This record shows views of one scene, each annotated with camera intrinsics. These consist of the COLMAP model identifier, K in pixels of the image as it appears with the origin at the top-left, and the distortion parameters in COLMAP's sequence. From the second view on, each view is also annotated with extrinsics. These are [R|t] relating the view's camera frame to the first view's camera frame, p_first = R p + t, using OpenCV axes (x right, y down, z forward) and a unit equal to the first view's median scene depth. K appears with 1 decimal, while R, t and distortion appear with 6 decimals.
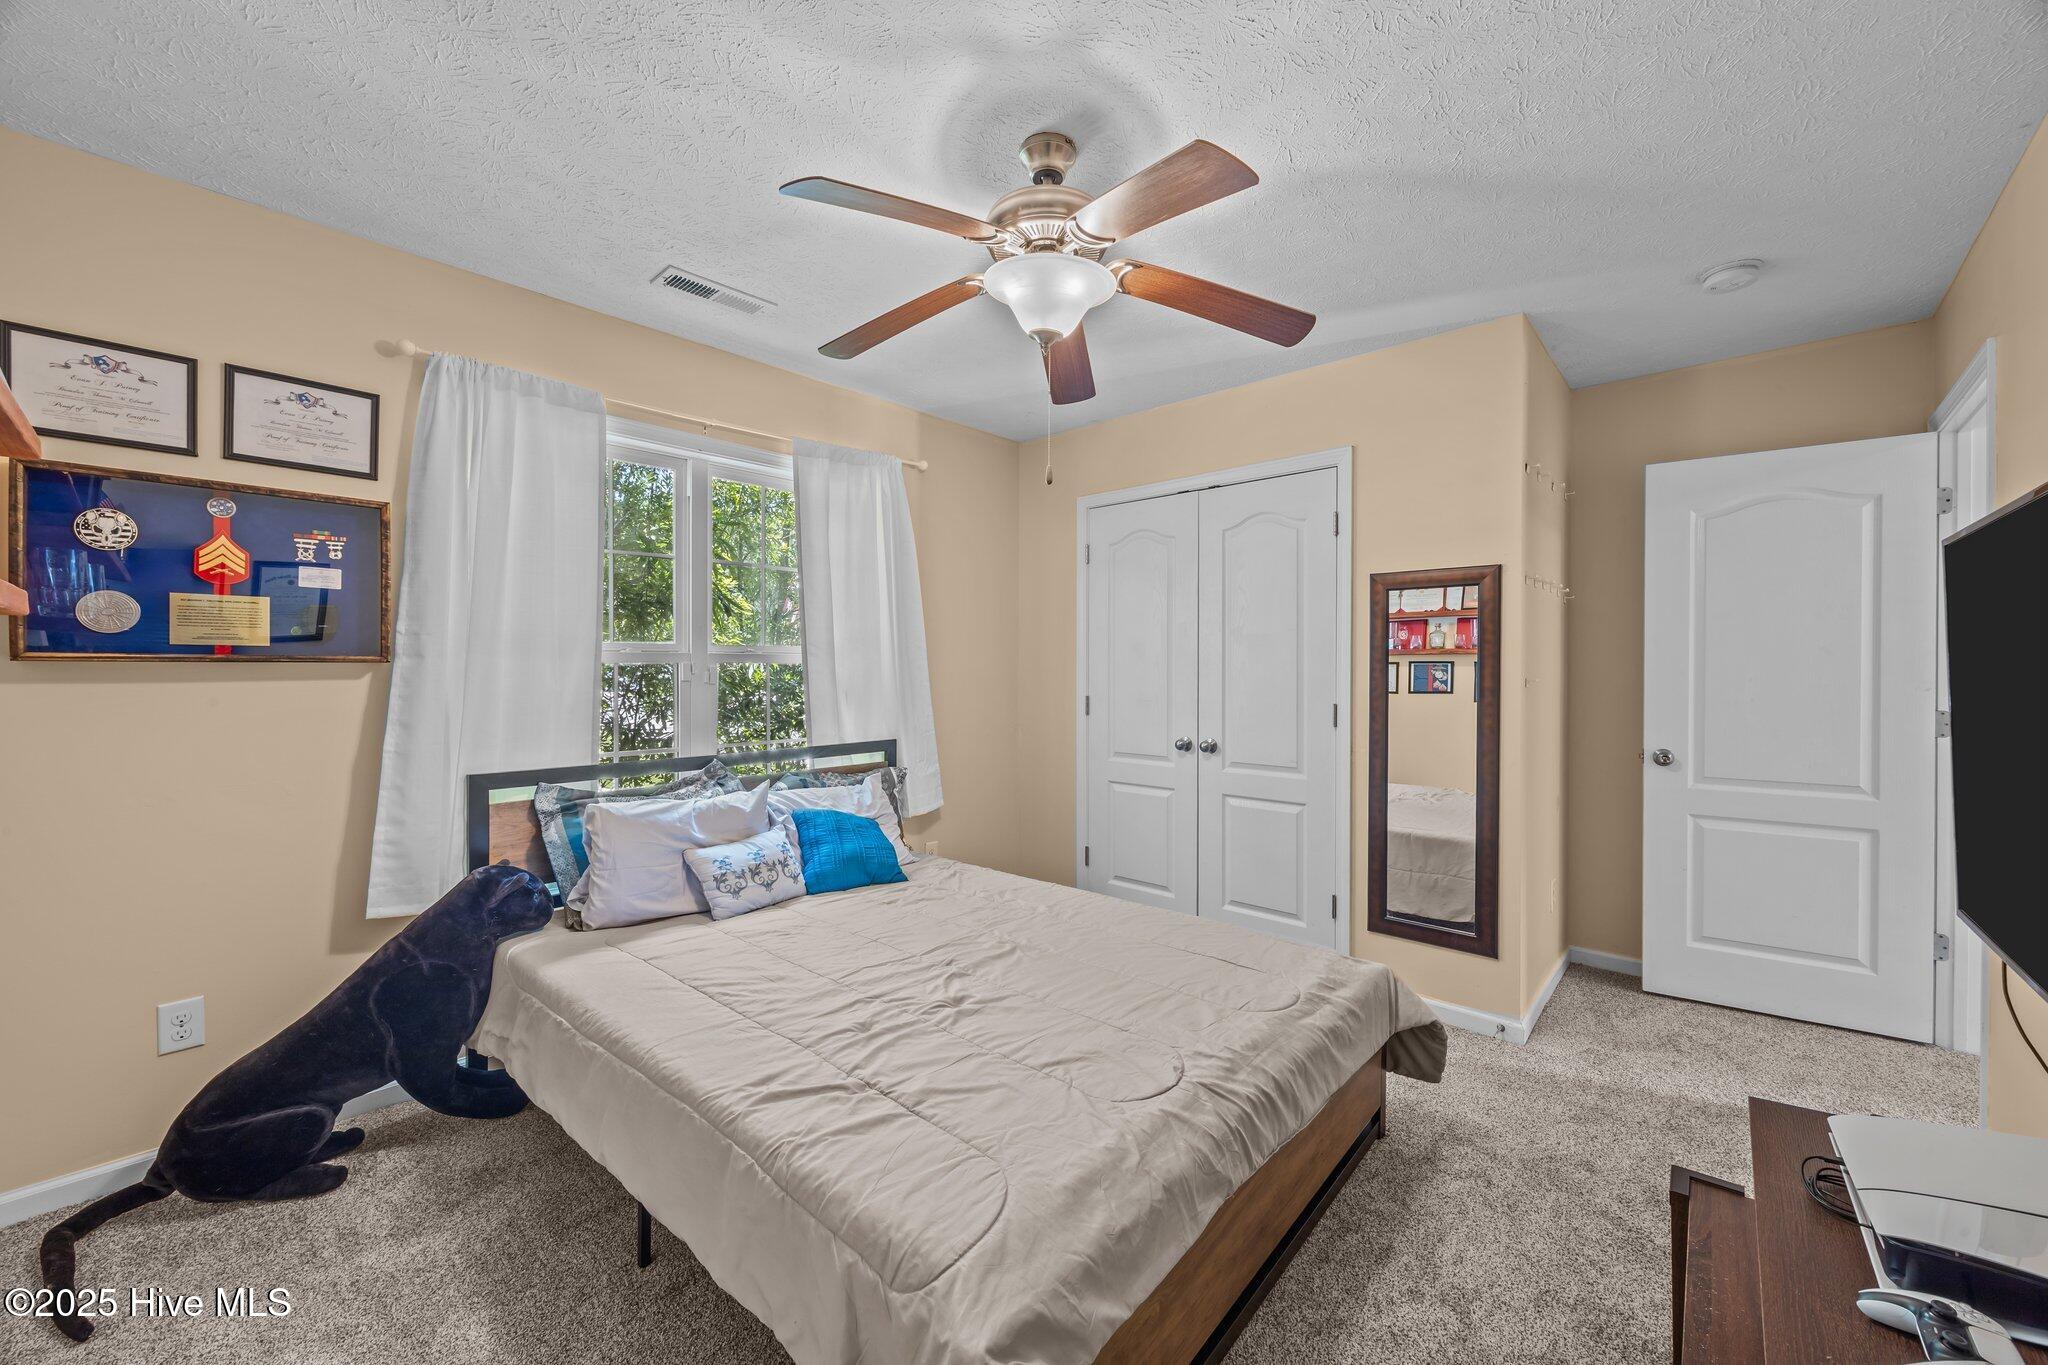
lens RADIAL K [[788.5, 0, 1023.6], [0, 788.5, 666.9], [0, 0, 1]] dist [-0.002735, 0.000130]
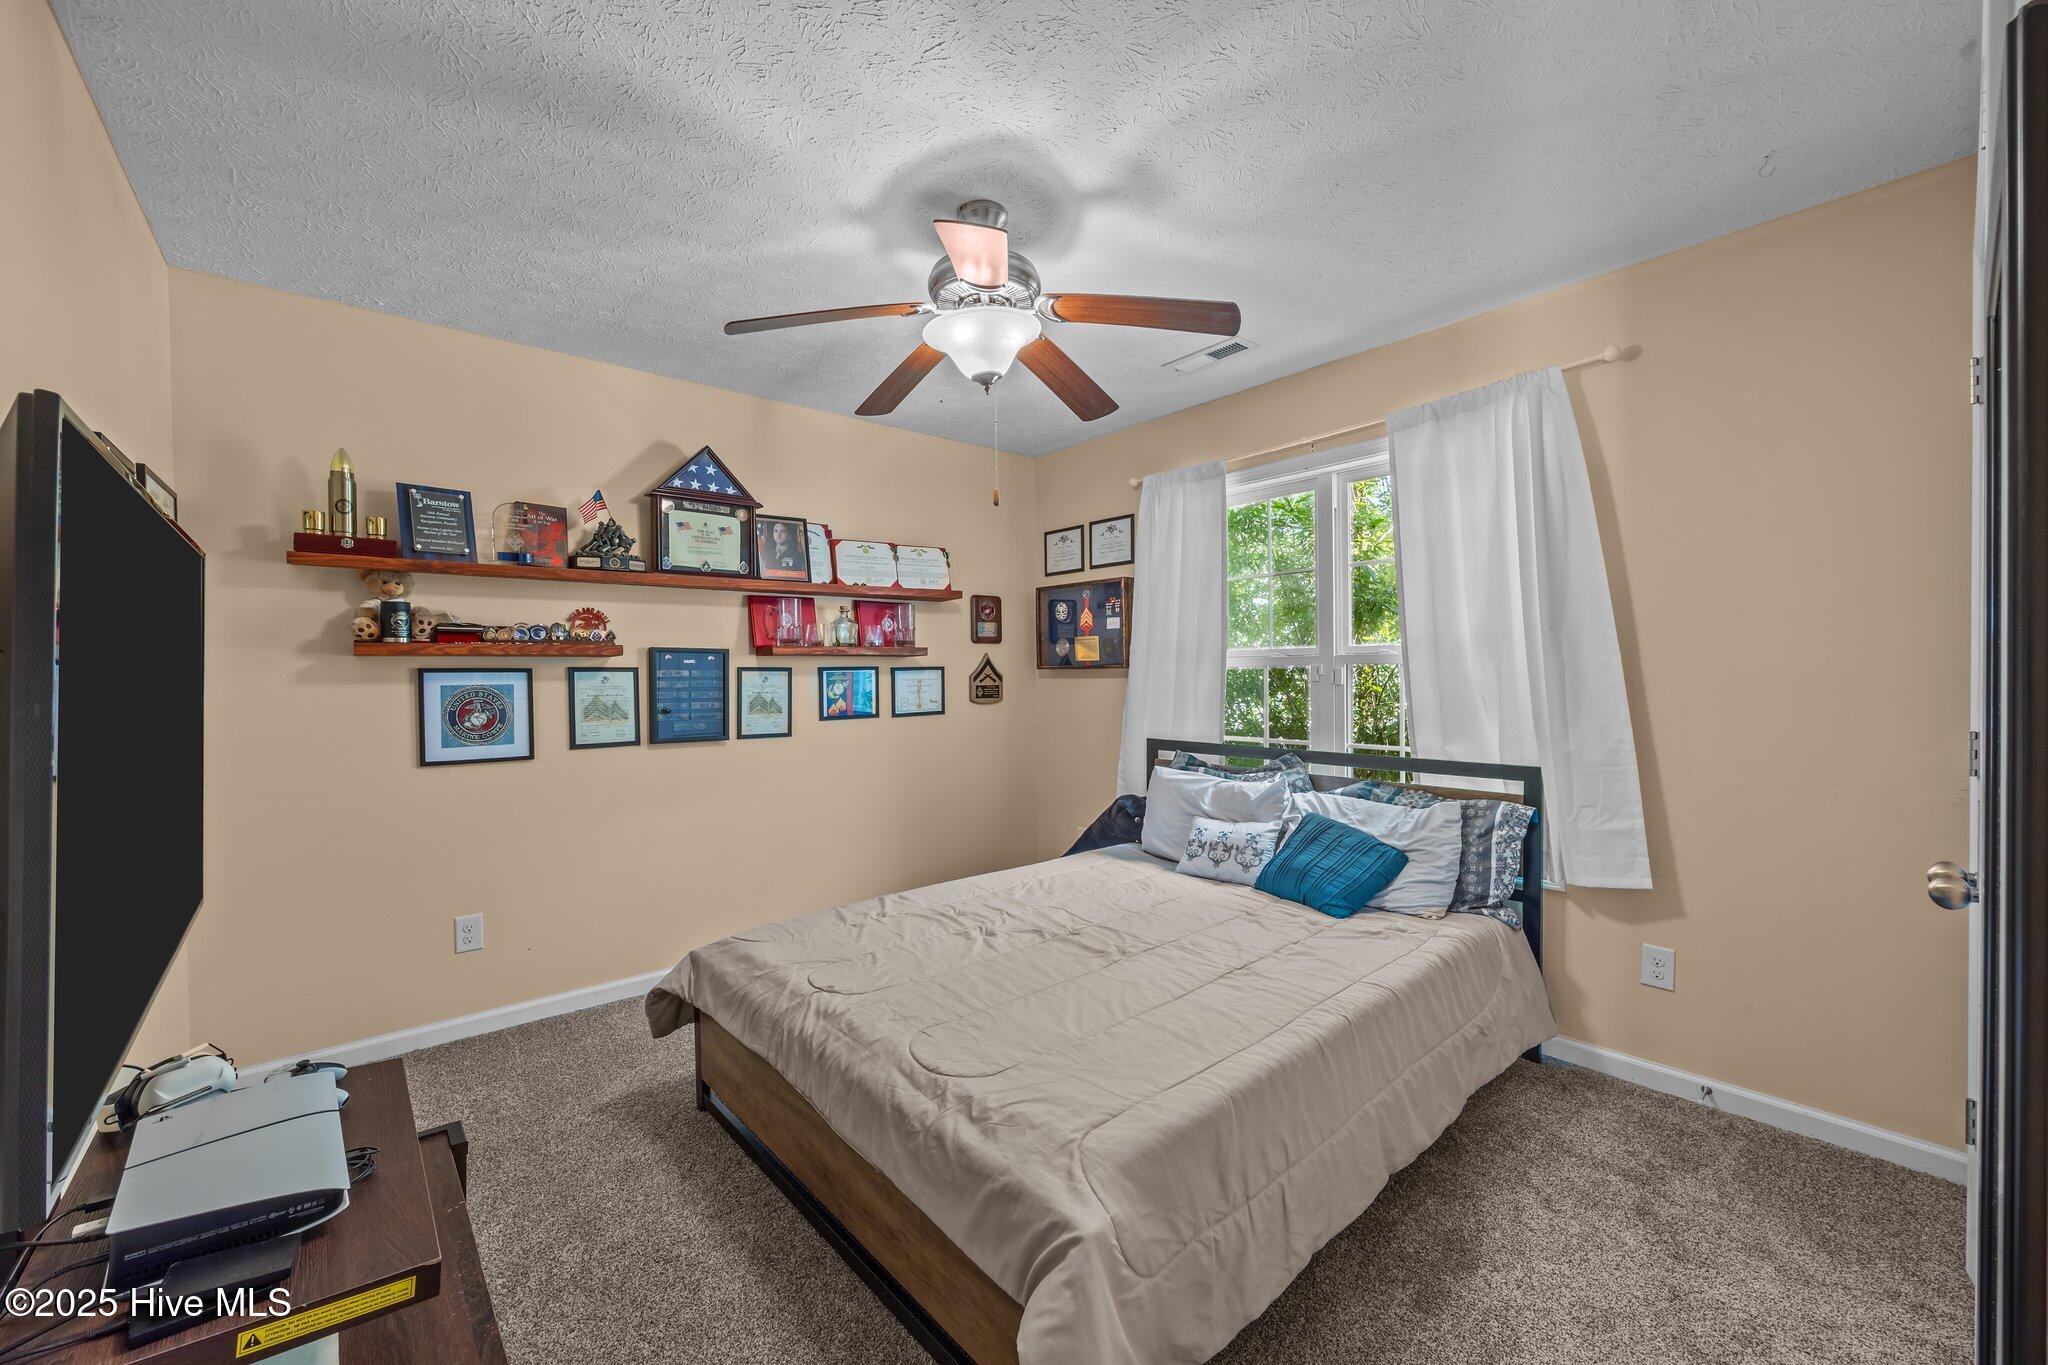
lens RADIAL K [[801.1, 0, 1031.1], [0, 801.1, 679.5], [0, 0, 1]] dist [-0.000994, 0.000074]
pose [[-0.127069, 0.010521, -0.991838, 1.014782], [0.011562, 0.999892, 0.009125, 0.000394], [0.991826, -0.010308, -0.127177, 1.052634]]
